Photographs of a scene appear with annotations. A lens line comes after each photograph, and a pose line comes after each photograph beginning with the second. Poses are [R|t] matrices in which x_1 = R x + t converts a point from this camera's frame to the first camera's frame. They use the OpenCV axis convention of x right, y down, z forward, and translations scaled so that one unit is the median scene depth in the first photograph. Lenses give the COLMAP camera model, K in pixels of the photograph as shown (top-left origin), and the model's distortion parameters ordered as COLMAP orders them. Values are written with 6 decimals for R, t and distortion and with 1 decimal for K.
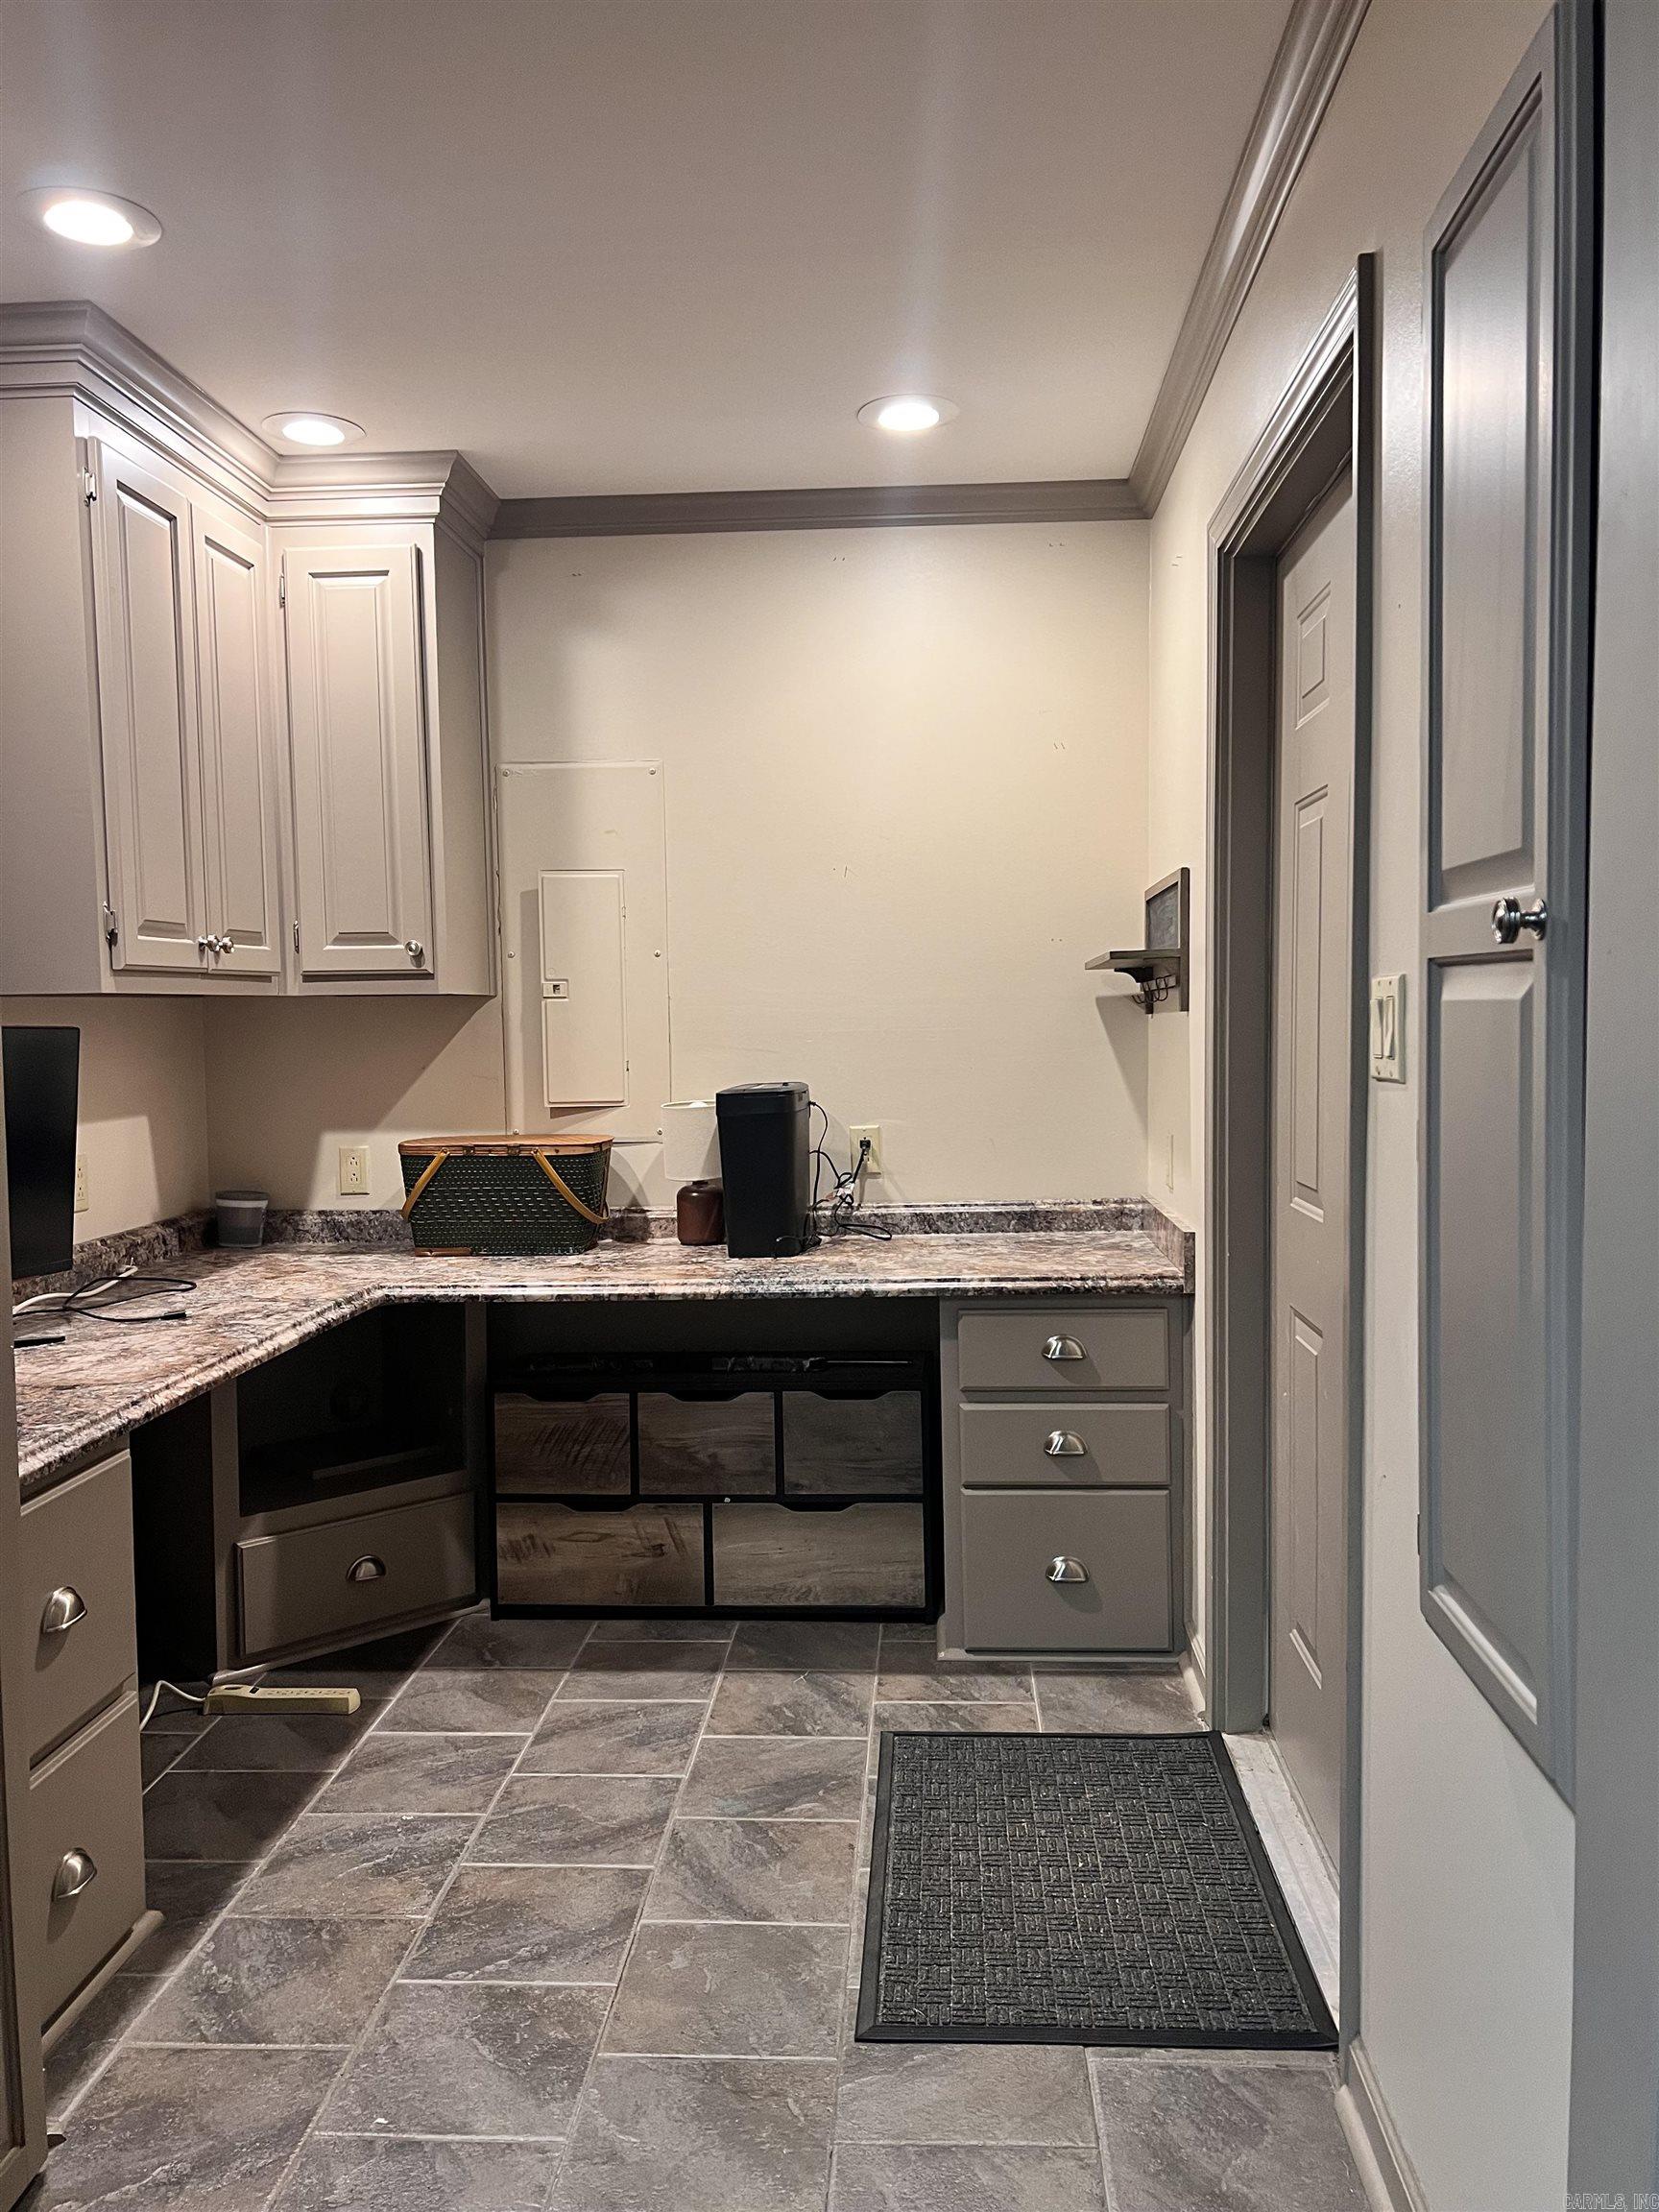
lens RADIAL K [[1678.1, 0, 840.5], [0, 1678.1, 1100.9], [0, 0, 1]] dist [0.030581, -0.023088]
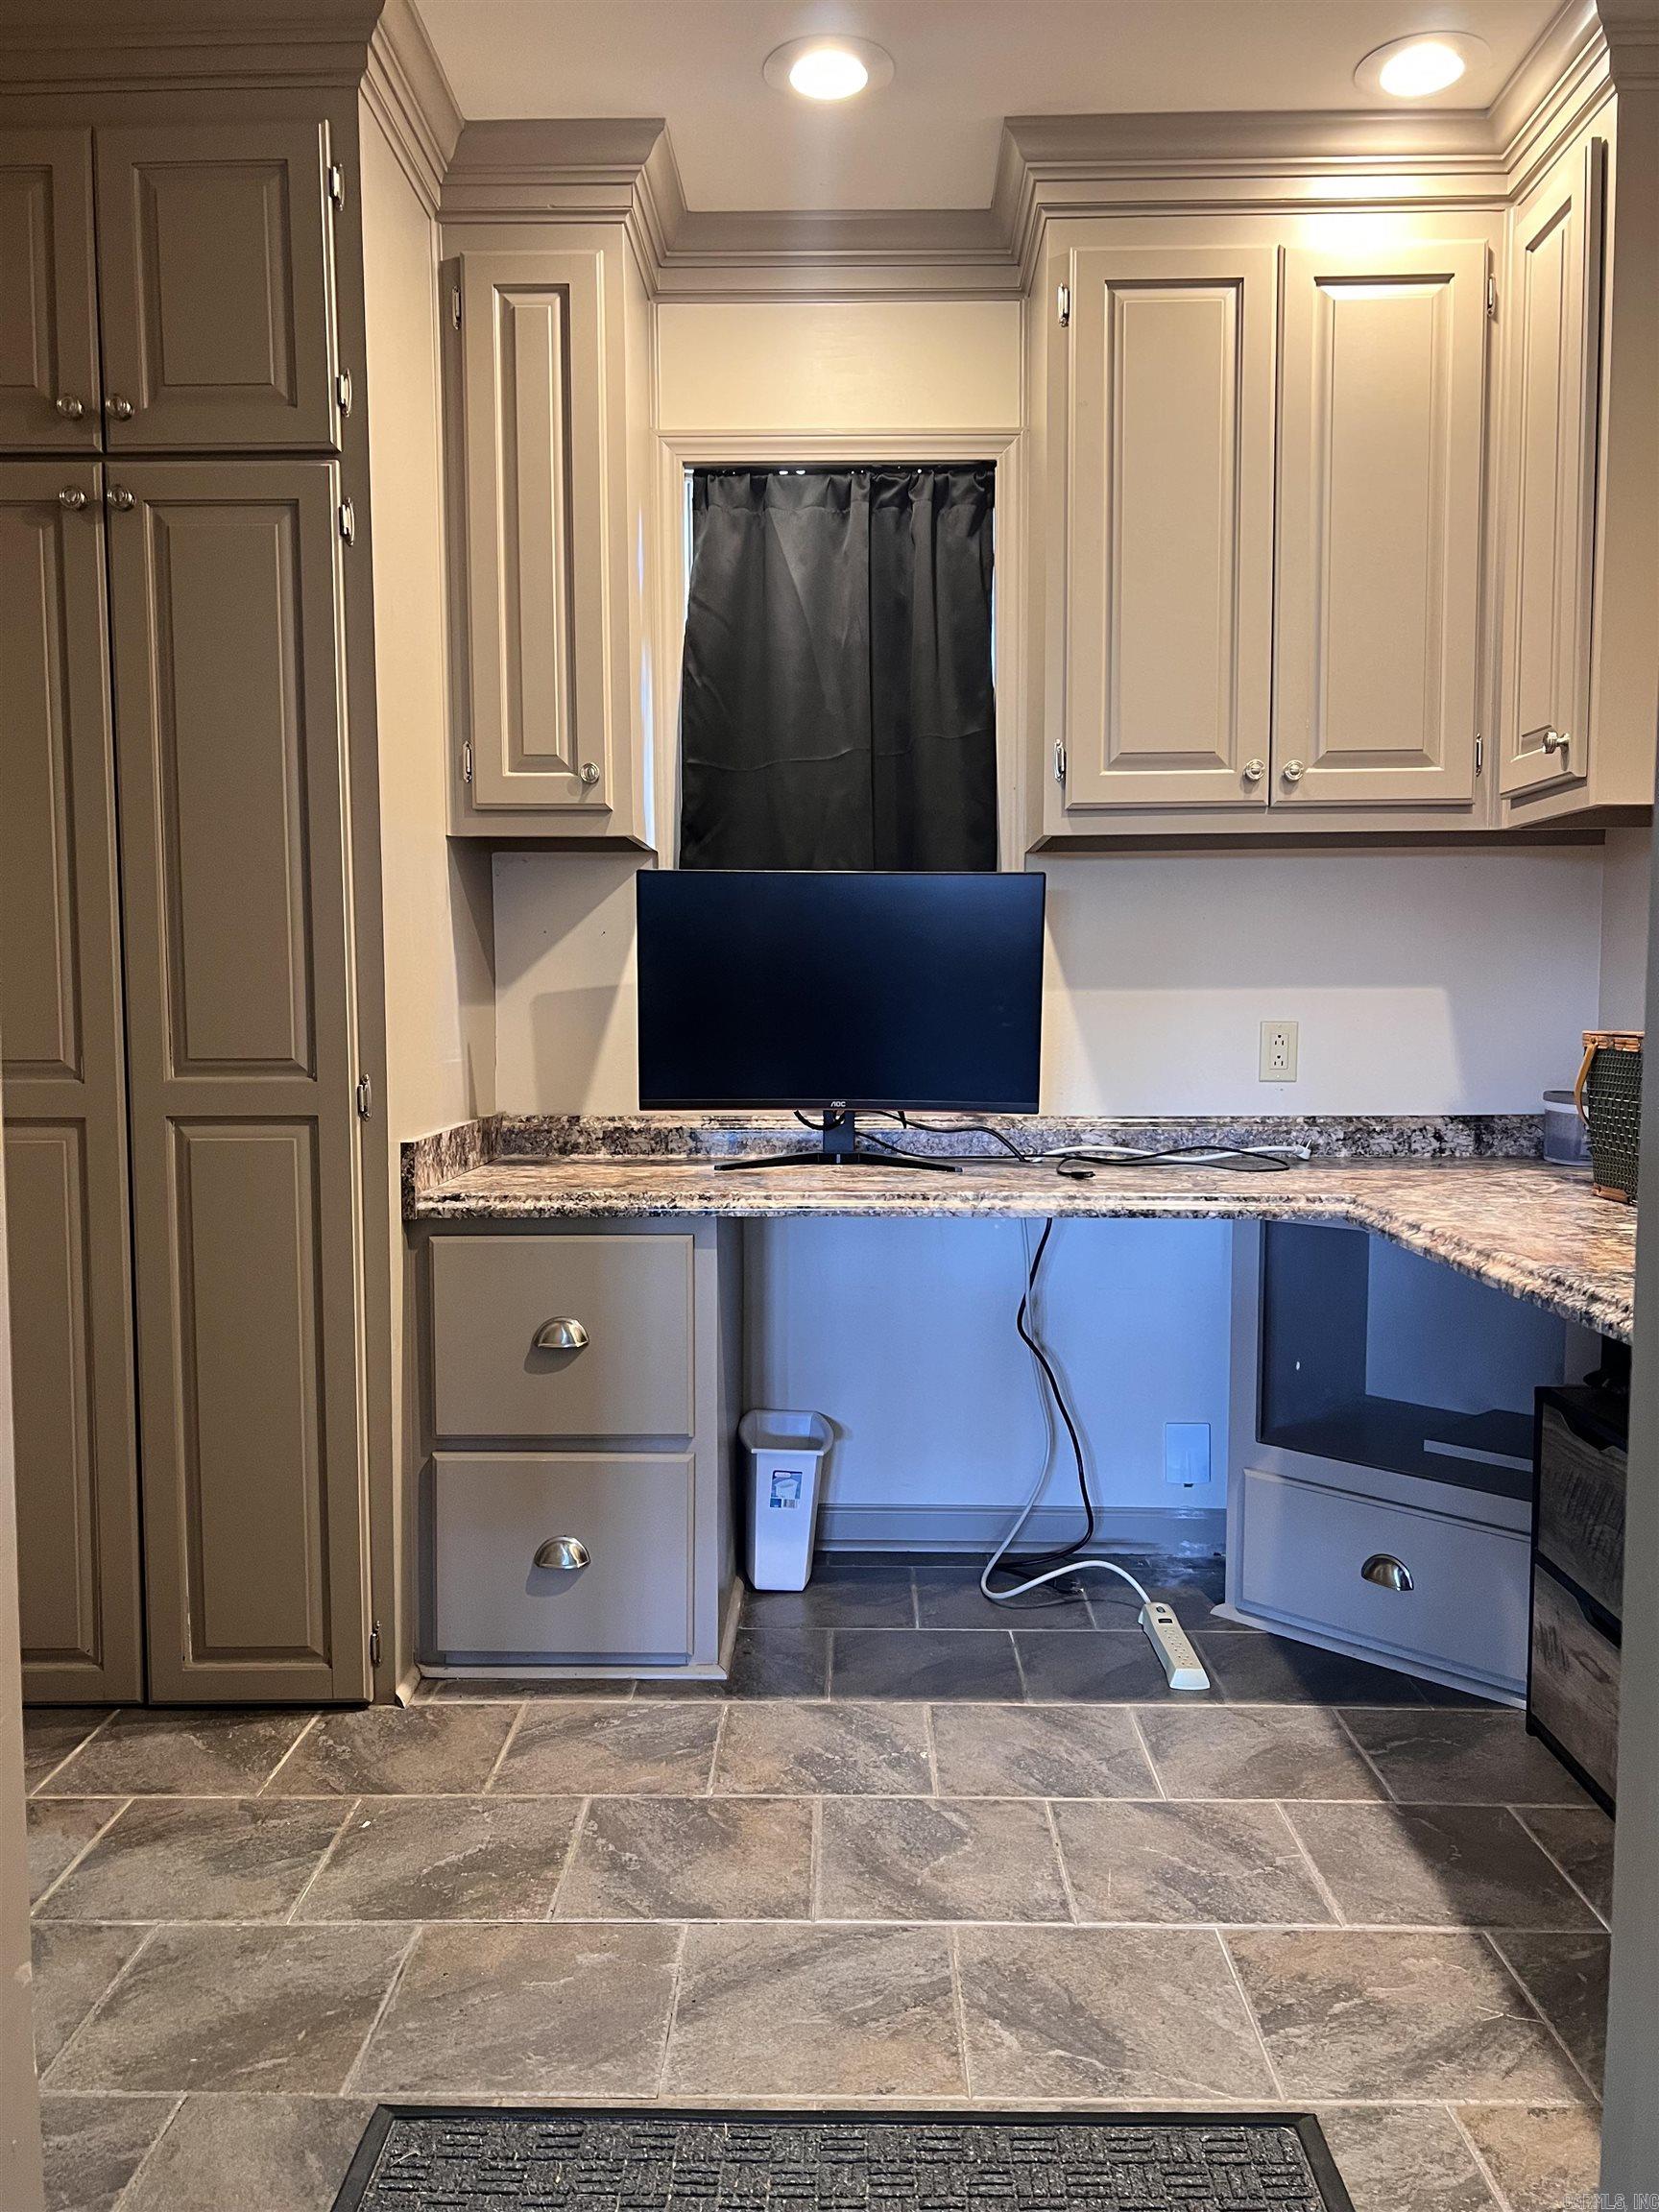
lens RADIAL K [[1678.1, 0, 824.5], [0, 1678.1, 1116.1], [0, 0, 1]] dist [0.030581, -0.023088]
pose [[0.044533, 0.085286, -0.995361, 0.499902], [-0.053652, 0.995116, 0.082865, 0.023508], [0.997566, 0.049713, 0.048891, 0.768064]]
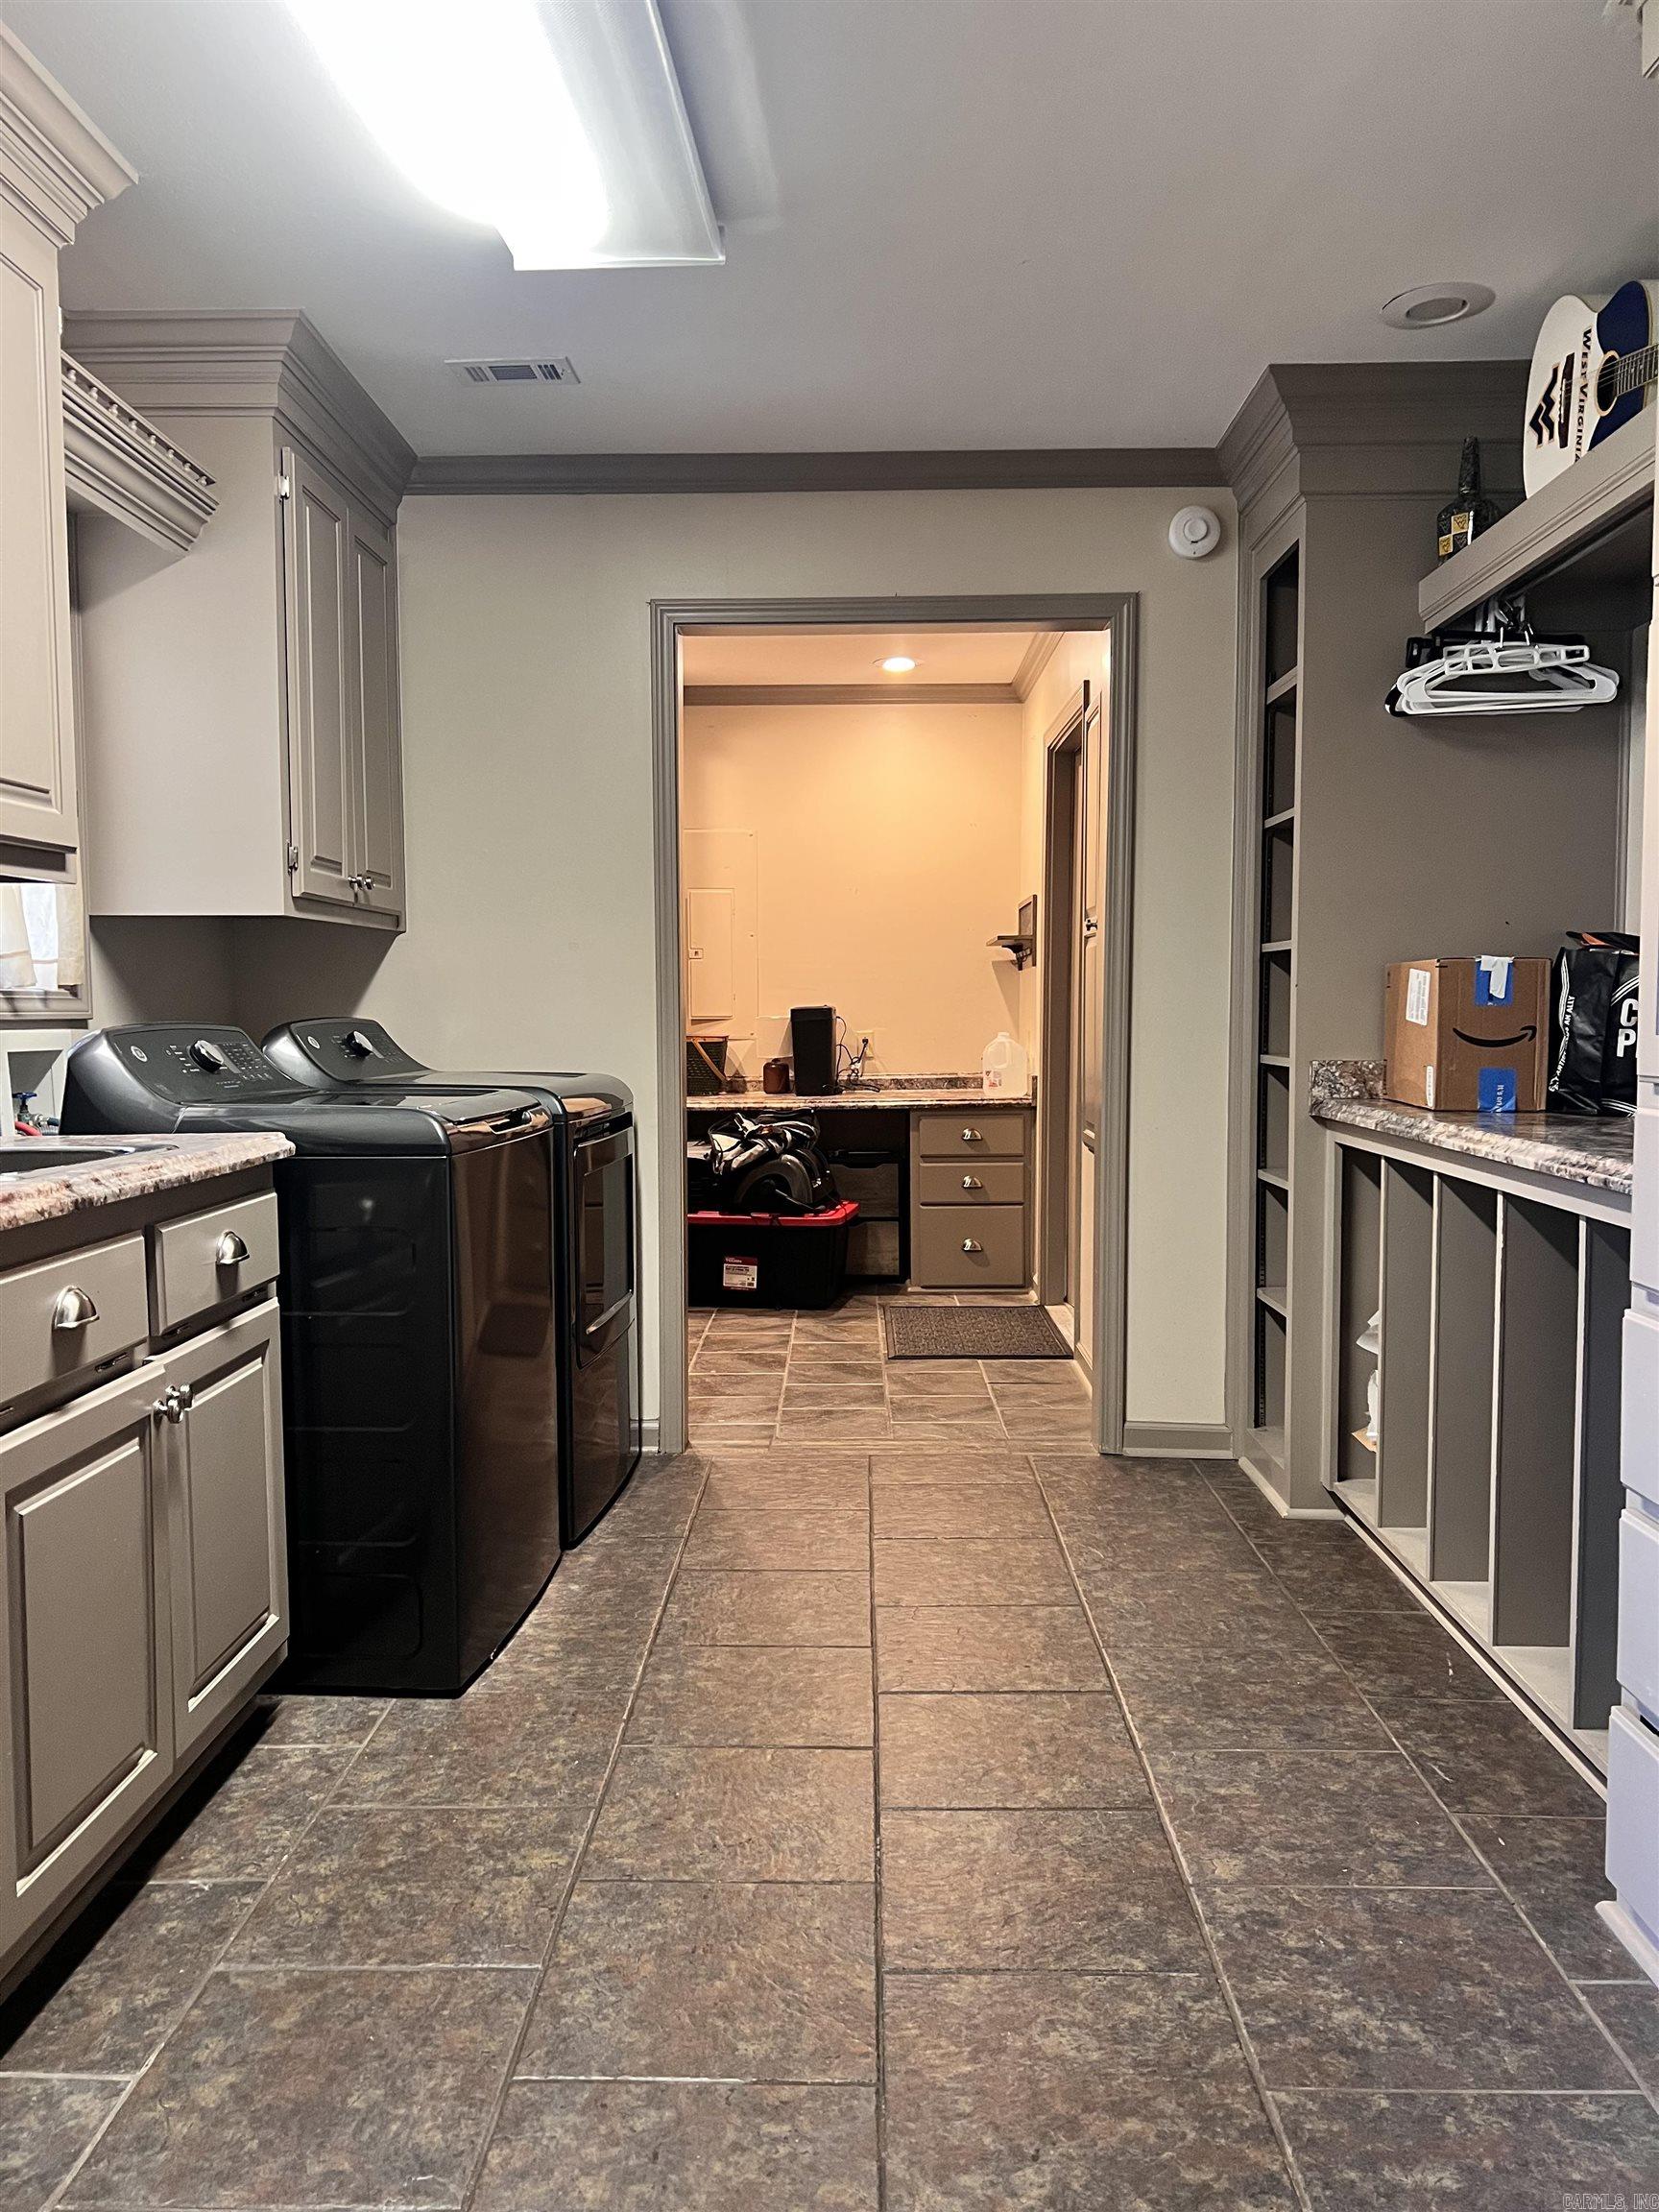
lens RADIAL K [[1678.1, 0, 822.9], [0, 1678.1, 1110.4], [0, 0, 1]] dist [0.030581, -0.023088]
pose [[0.999264, 0.008692, 0.037368, -0.119365], [-0.009098, 0.999901, 0.010715, 0.098841], [-0.037271, -0.011047, 0.999244, -0.986966]]
